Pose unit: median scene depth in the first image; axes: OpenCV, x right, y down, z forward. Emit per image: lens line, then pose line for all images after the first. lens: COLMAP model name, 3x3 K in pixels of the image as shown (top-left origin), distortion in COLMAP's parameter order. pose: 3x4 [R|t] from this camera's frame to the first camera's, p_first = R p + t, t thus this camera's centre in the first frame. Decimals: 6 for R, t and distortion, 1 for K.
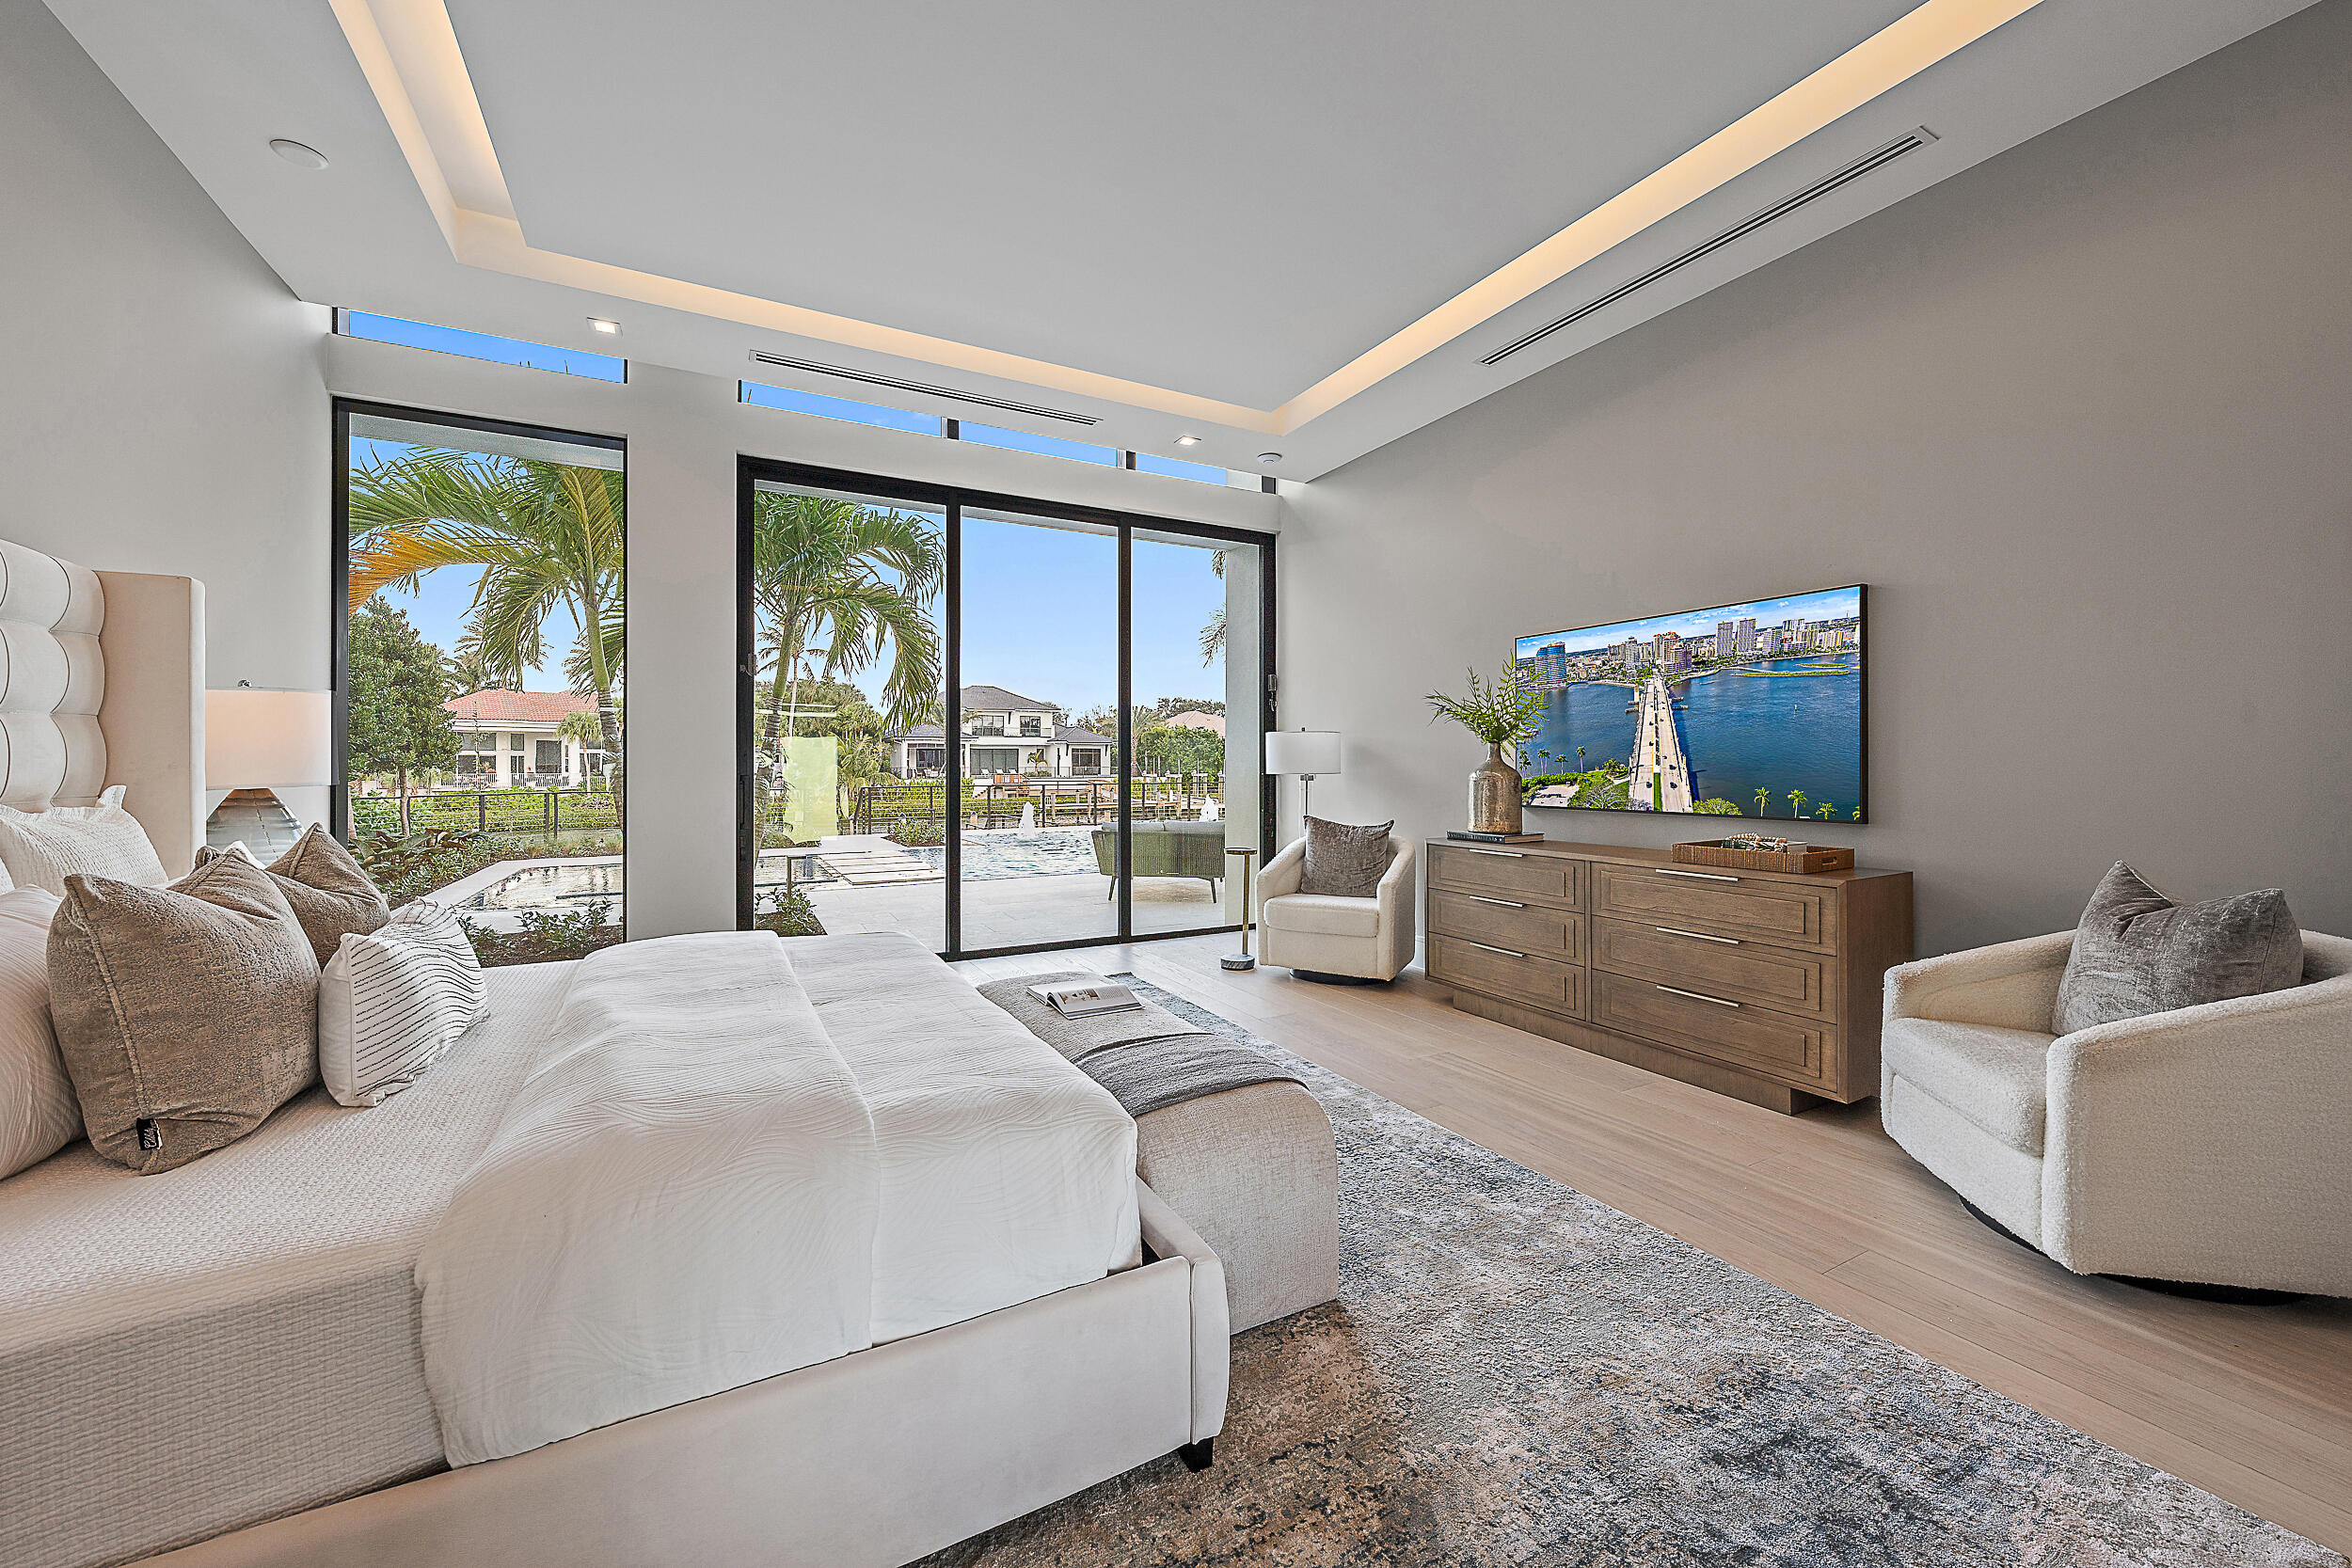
lens RADIAL K [[883.4, 0, 1172.7], [0, 883.4, 771.6], [0, 0, 1]] dist [0.001871, -0.000081]
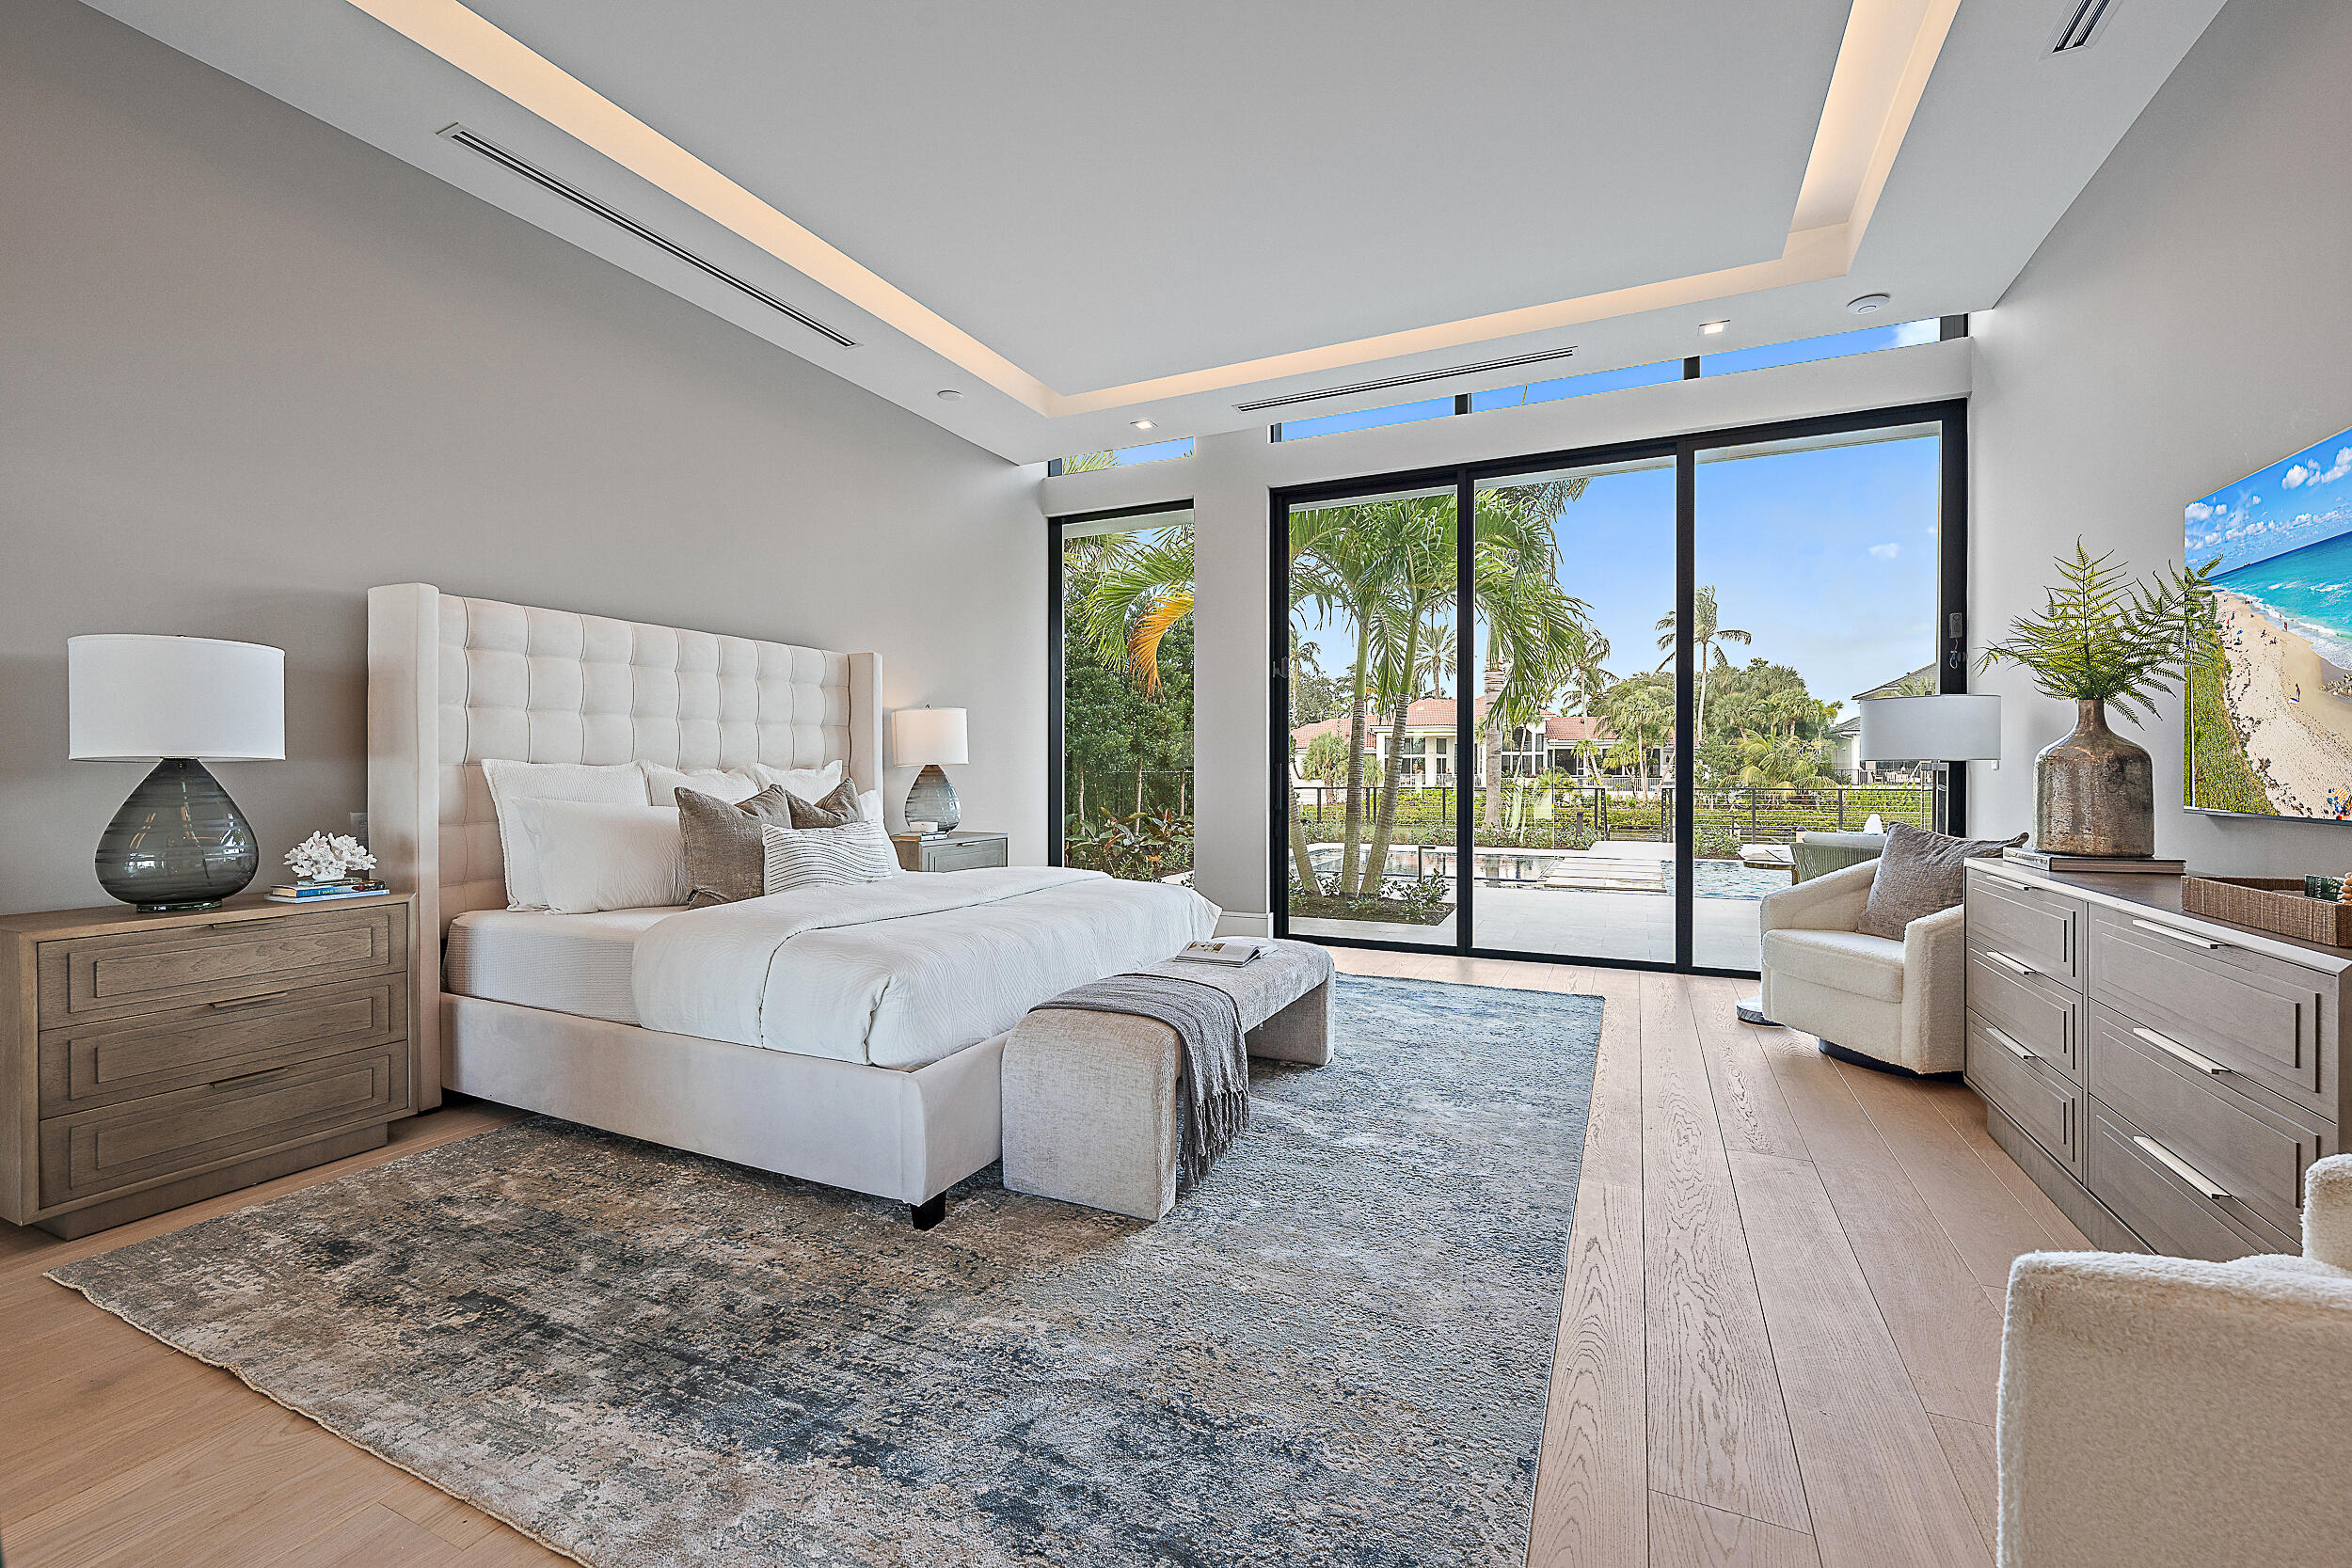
lens RADIAL K [[977.1, 0, 1173.9], [0, 977.1, 777.7], [0, 0, 1]] dist [0.000990, -0.000430]
pose [[0.599366, 0.007827, -0.800437, 0.378909], [-0.005468, 0.999969, 0.005683, 0.013932], [0.800456, 0.000971, 0.599391, 0.100656]]
